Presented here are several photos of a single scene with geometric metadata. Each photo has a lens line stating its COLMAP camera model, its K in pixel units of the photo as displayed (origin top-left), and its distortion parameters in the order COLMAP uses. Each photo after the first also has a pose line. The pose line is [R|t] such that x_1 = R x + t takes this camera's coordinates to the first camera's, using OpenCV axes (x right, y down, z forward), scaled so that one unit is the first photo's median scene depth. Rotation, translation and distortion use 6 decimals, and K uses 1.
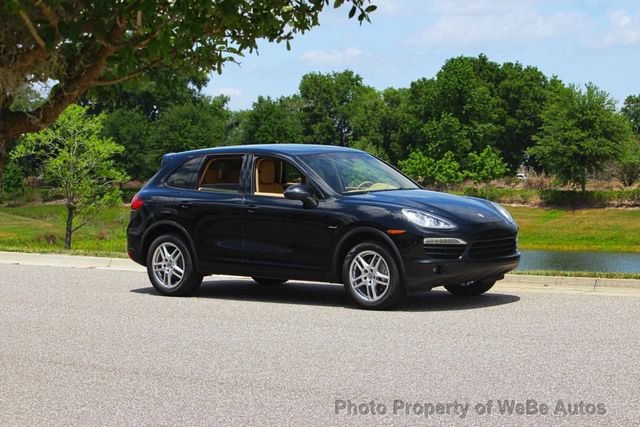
lens RADIAL K [[1610.5, 0, 320.0], [0, 1610.5, 213.5], [0, 0, 1]] dist [-0.465192, 0.242314]
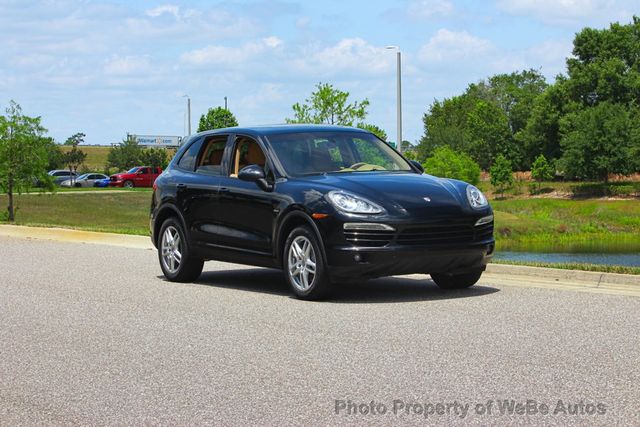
lens RADIAL K [[1610.5, 0, 320.0], [0, 1610.5, 213.5], [0, 0, 1]] dist [-0.465192, 0.242314]
pose [[0.940958, 0.008621, -0.338412, 0.343292], [-0.007598, 0.999962, 0.004345, 0.005837], [0.338437, -0.001517, 0.940988, 0.125265]]
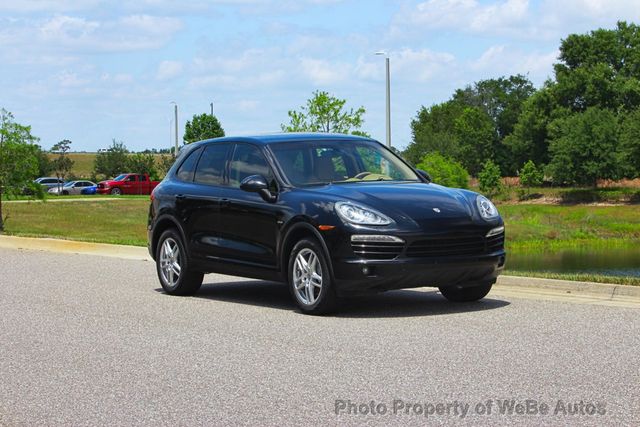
lens RADIAL K [[1610.5, 0, 320.0], [0, 1610.5, 213.5], [0, 0, 1]] dist [-0.465192, 0.242314]
pose [[0.943947, 0.004173, -0.330070, 0.323073], [-0.004225, 0.999991, 0.000561, 0.002973], [0.330069, 0.000865, 0.943956, 0.149208]]
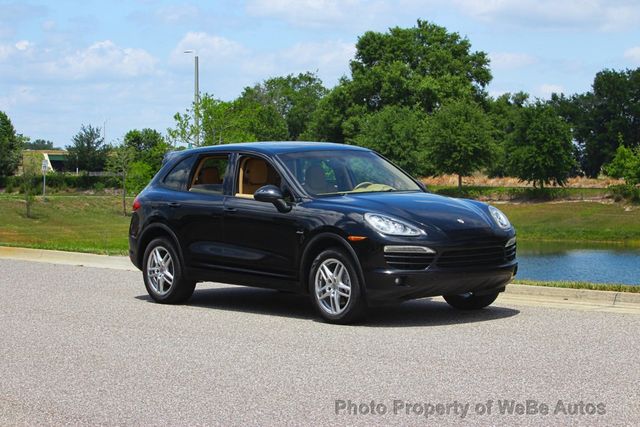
lens RADIAL K [[1610.5, 0, 320.0], [0, 1610.5, 213.5], [0, 0, 1]] dist [-0.465192, 0.242314]
pose [[0.981081, 0.005999, -0.193506, 0.193023], [-0.005680, 0.999981, 0.002202, -0.004255], [0.193515, -0.001062, 0.981097, 0.102558]]
